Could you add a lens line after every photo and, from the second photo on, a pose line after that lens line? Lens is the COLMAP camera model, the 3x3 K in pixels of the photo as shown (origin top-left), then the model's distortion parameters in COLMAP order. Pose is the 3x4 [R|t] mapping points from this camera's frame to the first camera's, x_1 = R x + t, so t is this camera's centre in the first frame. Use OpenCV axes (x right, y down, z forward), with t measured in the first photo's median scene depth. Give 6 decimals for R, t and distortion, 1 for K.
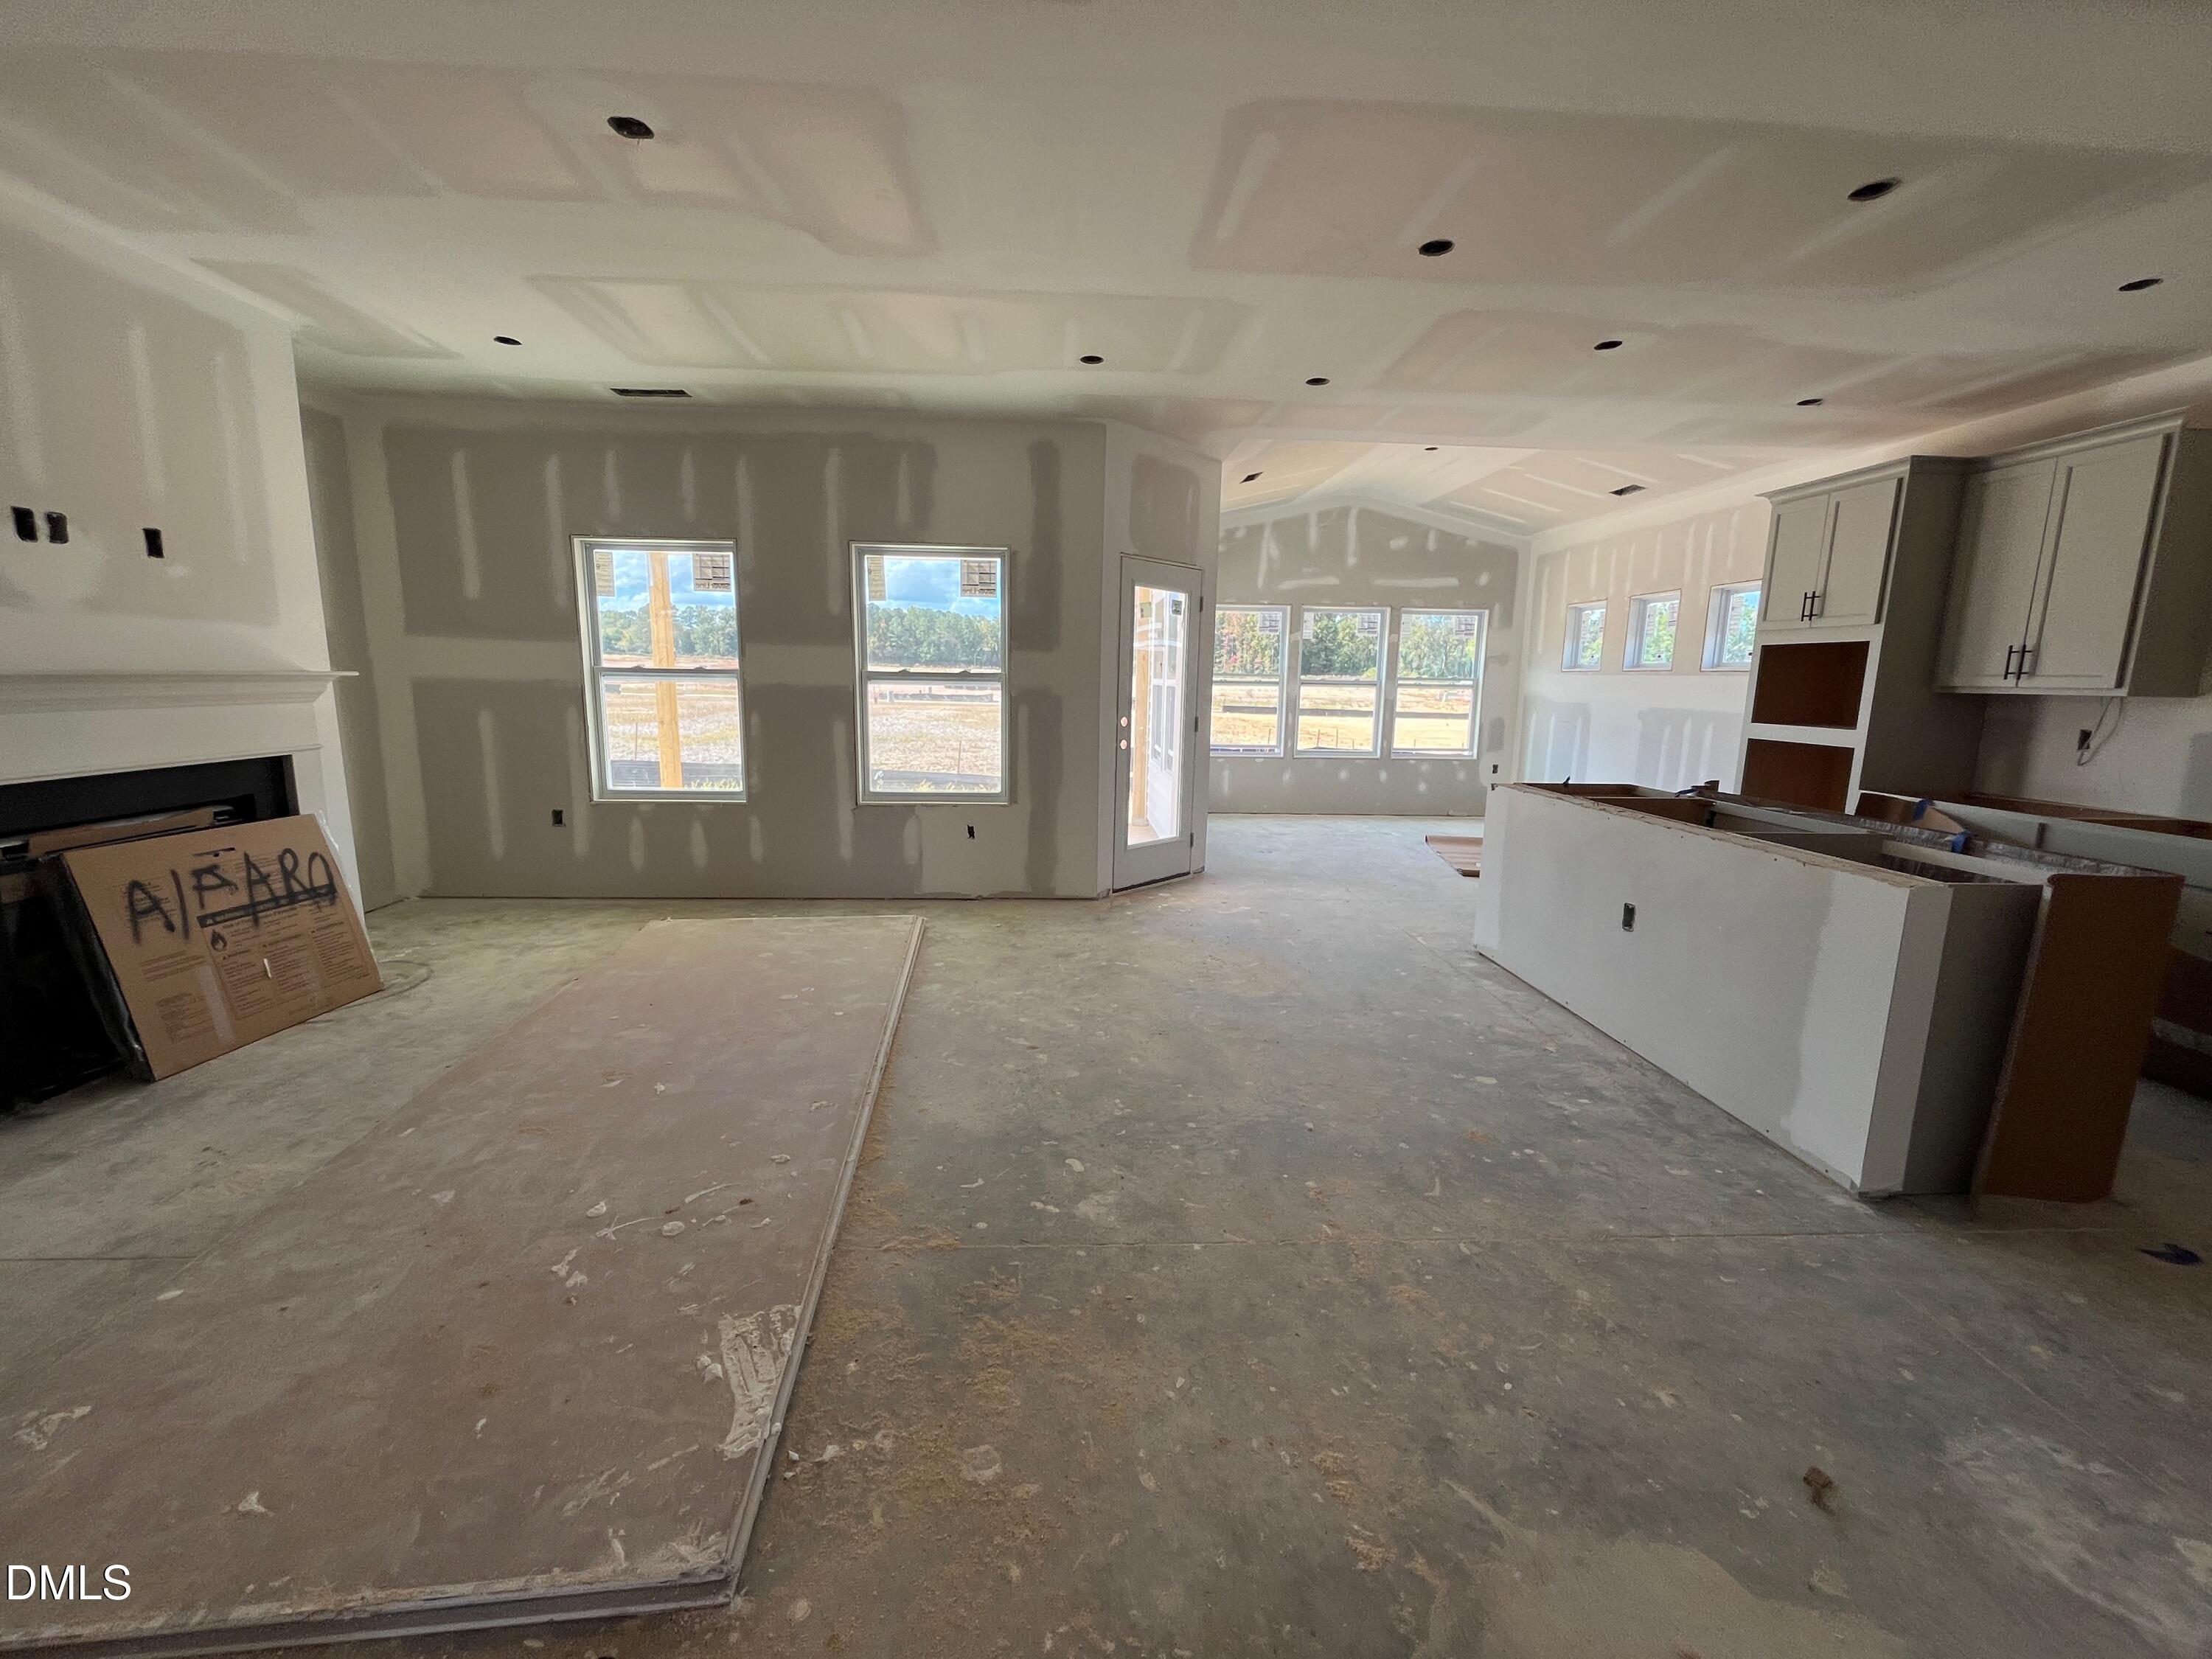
lens RADIAL K [[893.9, 0, 1098.0], [0, 893.9, 827.4], [0, 0, 1]] dist [-0.002877, -0.000590]
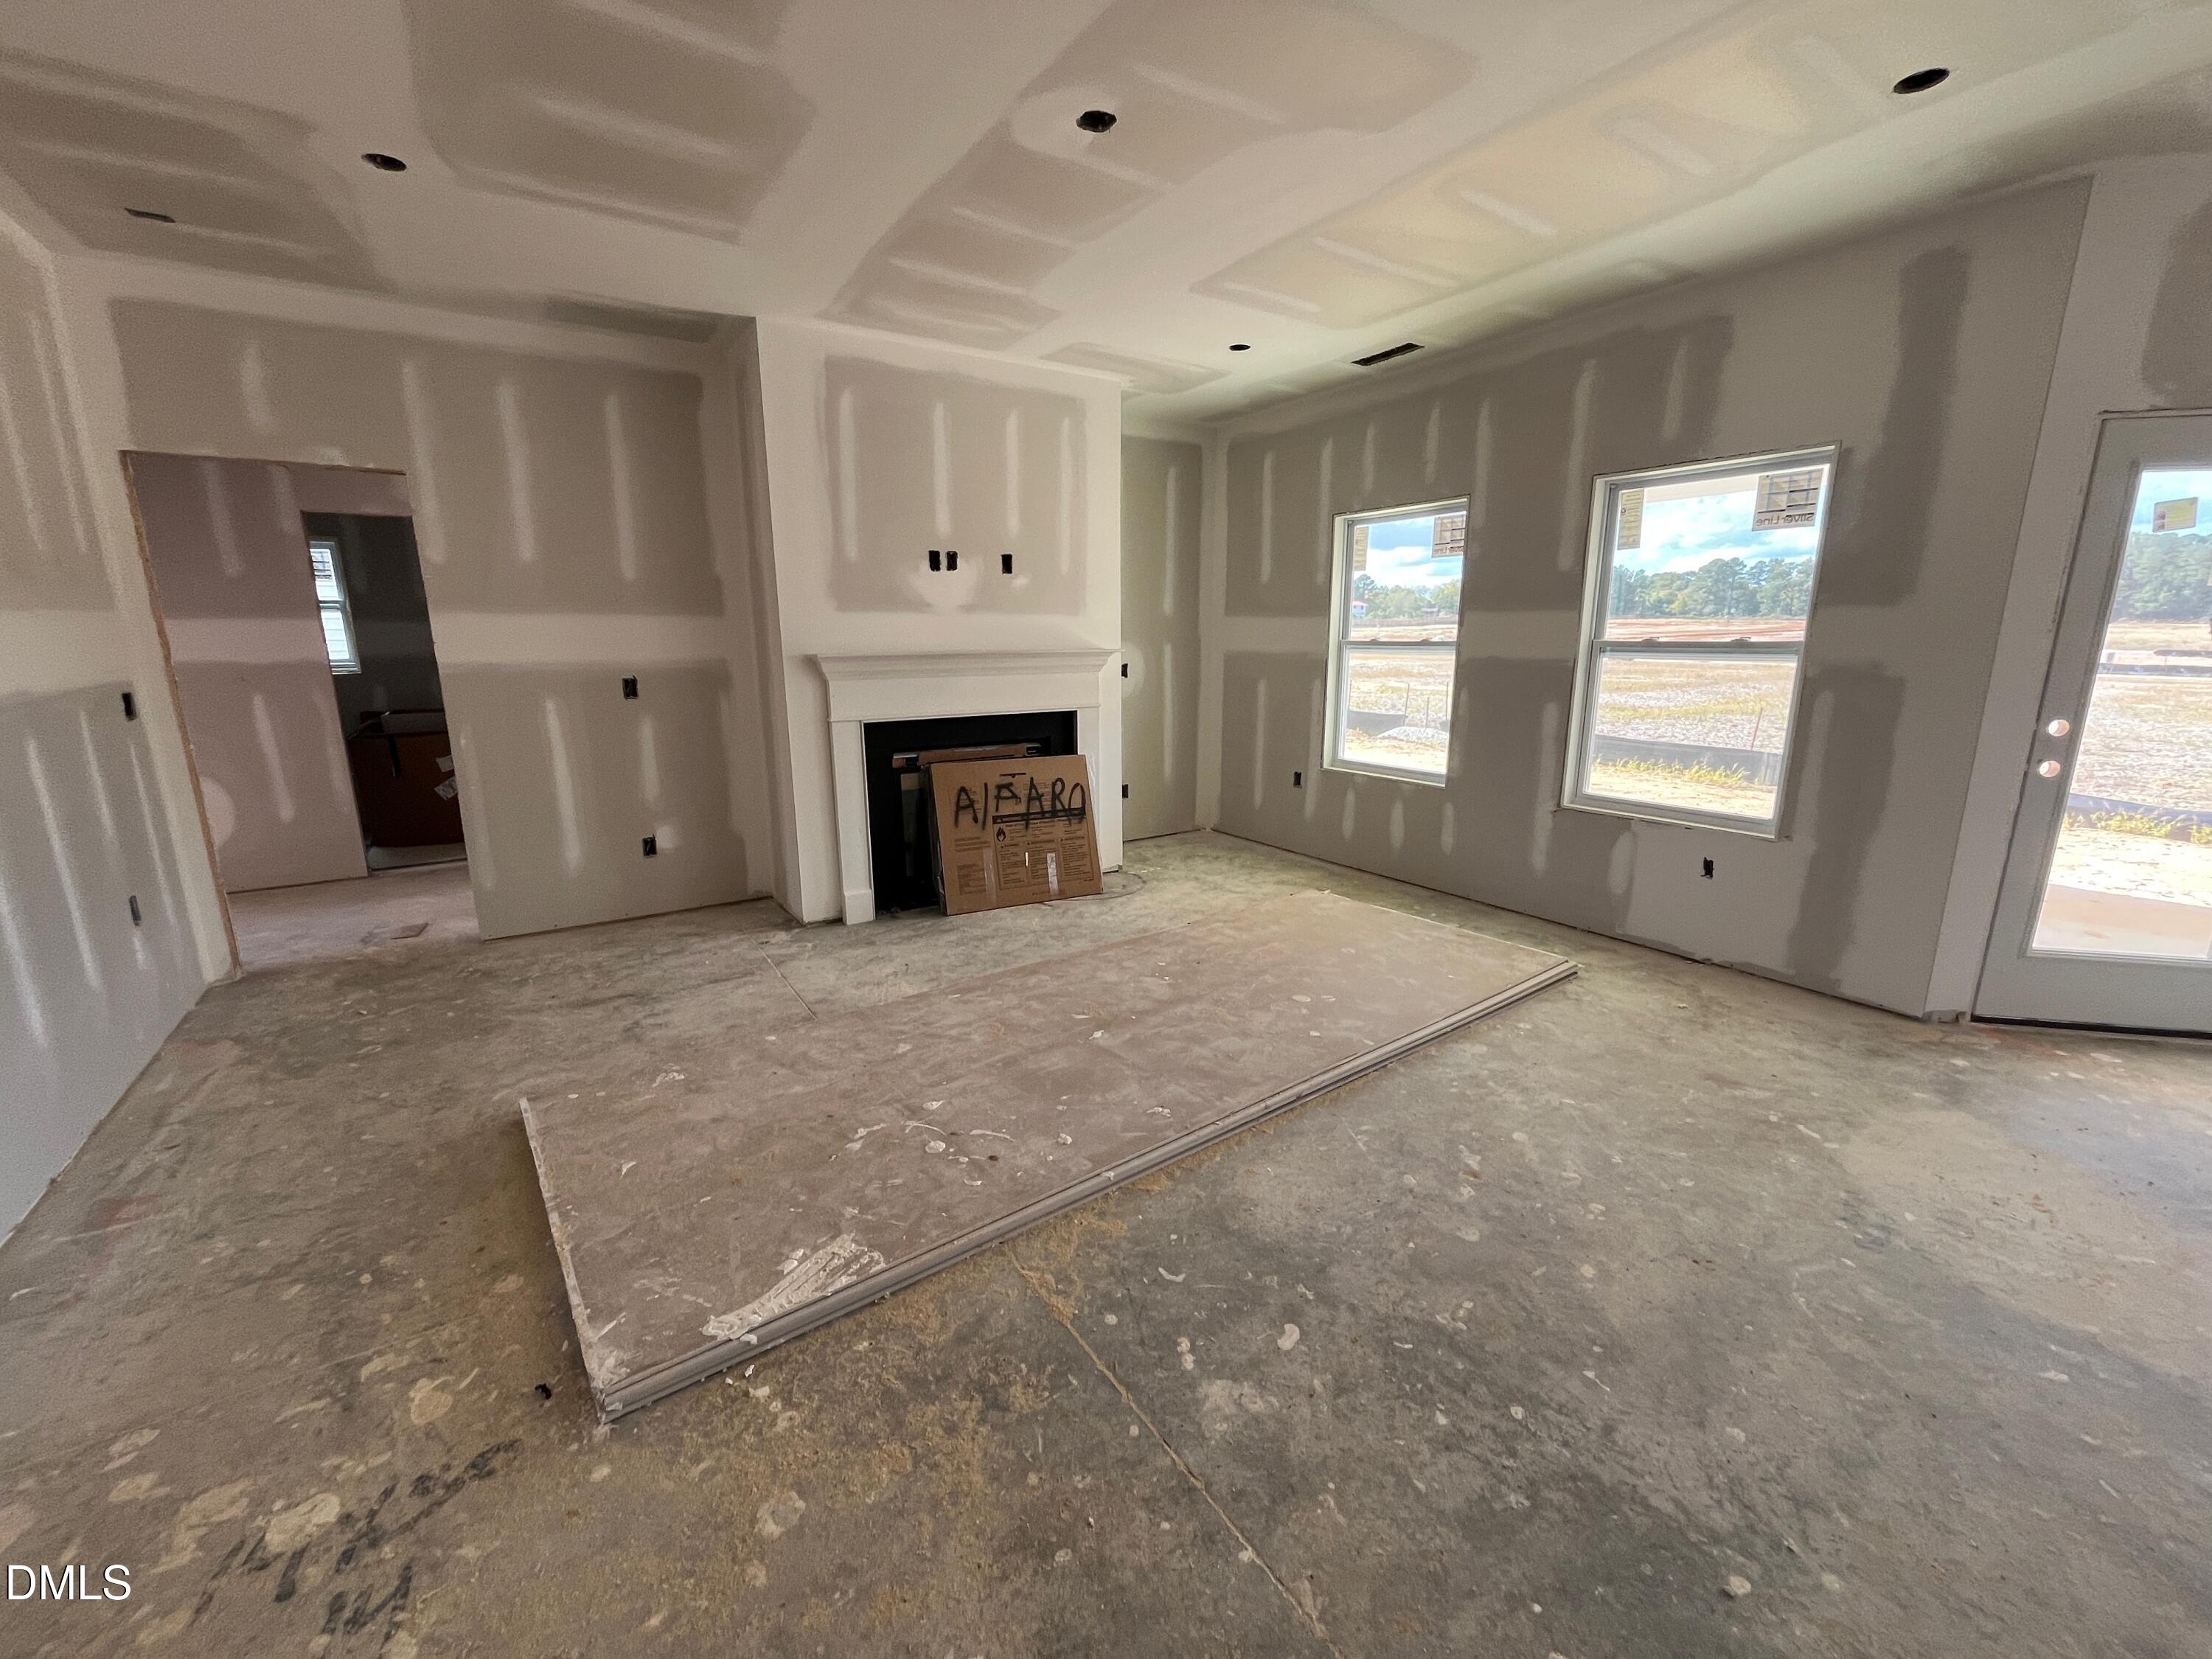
lens RADIAL K [[893.9, 0, 1098.0], [0, 893.9, 827.4], [0, 0, 1]] dist [-0.002877, -0.000590]
pose [[0.507928, 0.163256, -0.845787, 0.310689], [-0.131606, 0.985056, 0.111104, -0.062977], [0.851286, 0.054878, 0.521824, 0.329667]]
